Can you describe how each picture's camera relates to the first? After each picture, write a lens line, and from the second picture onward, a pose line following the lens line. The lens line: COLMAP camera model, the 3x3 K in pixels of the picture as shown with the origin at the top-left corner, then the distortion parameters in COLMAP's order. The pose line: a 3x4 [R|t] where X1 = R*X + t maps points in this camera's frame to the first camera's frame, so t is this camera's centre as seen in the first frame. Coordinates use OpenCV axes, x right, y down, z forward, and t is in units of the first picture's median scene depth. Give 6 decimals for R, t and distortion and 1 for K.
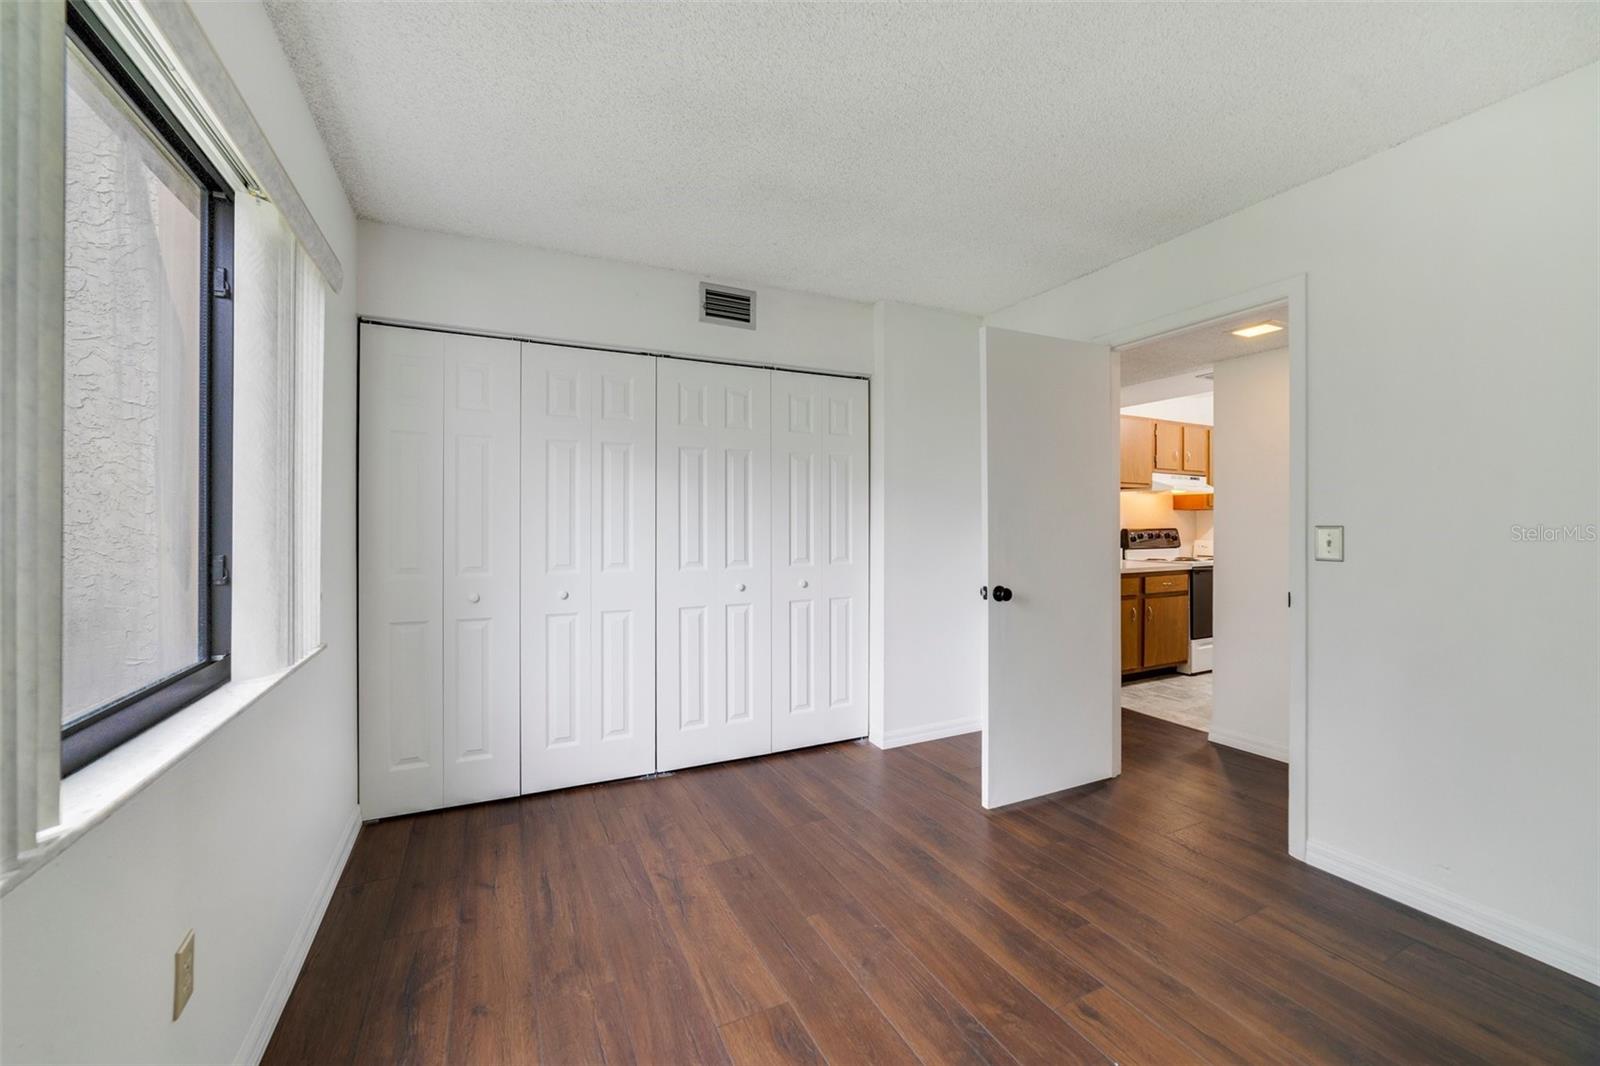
lens RADIAL K [[610.6, 0, 798.6], [0, 610.6, 527.2], [0, 0, 1]] dist [-0.016656, 0.005195]
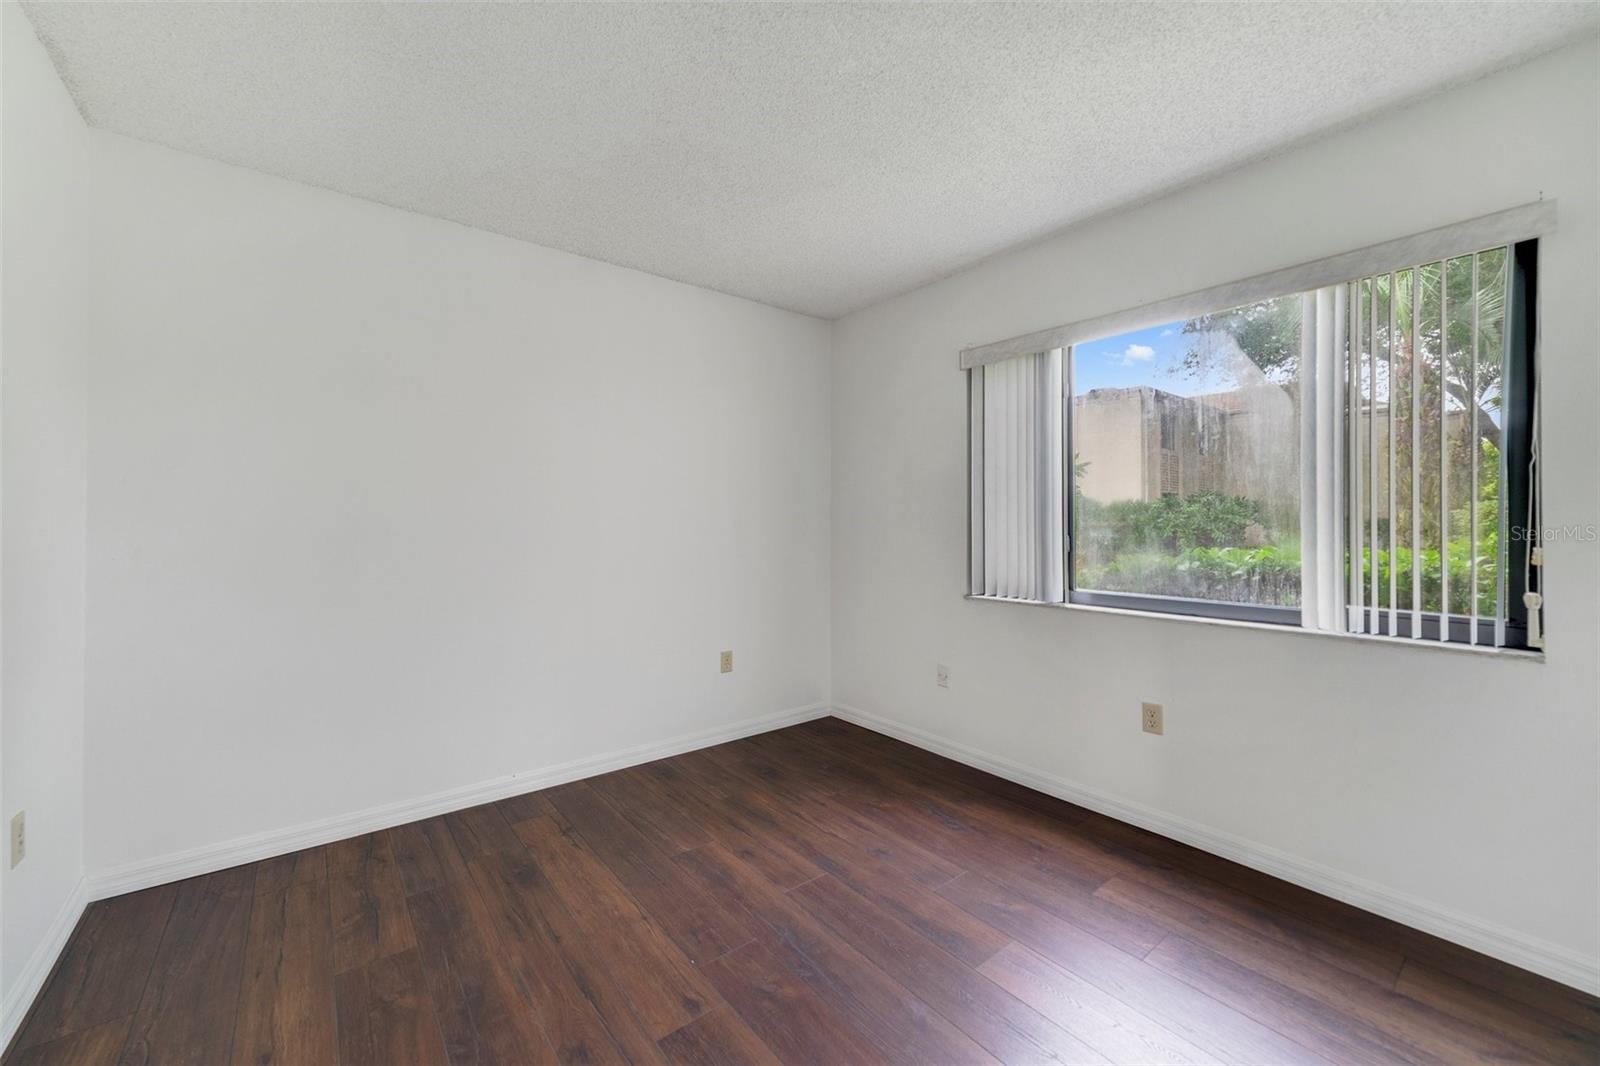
lens RADIAL K [[610.6, 0, 799.3], [0, 610.6, 527.3], [0, 0, 1]] dist [-0.016656, 0.005195]
pose [[-0.975164, 0.001275, -0.221482, 0.514383], [0.000103, 0.999986, 0.005300, 0.006591], [0.221486, 0.005146, -0.975150, 1.960304]]
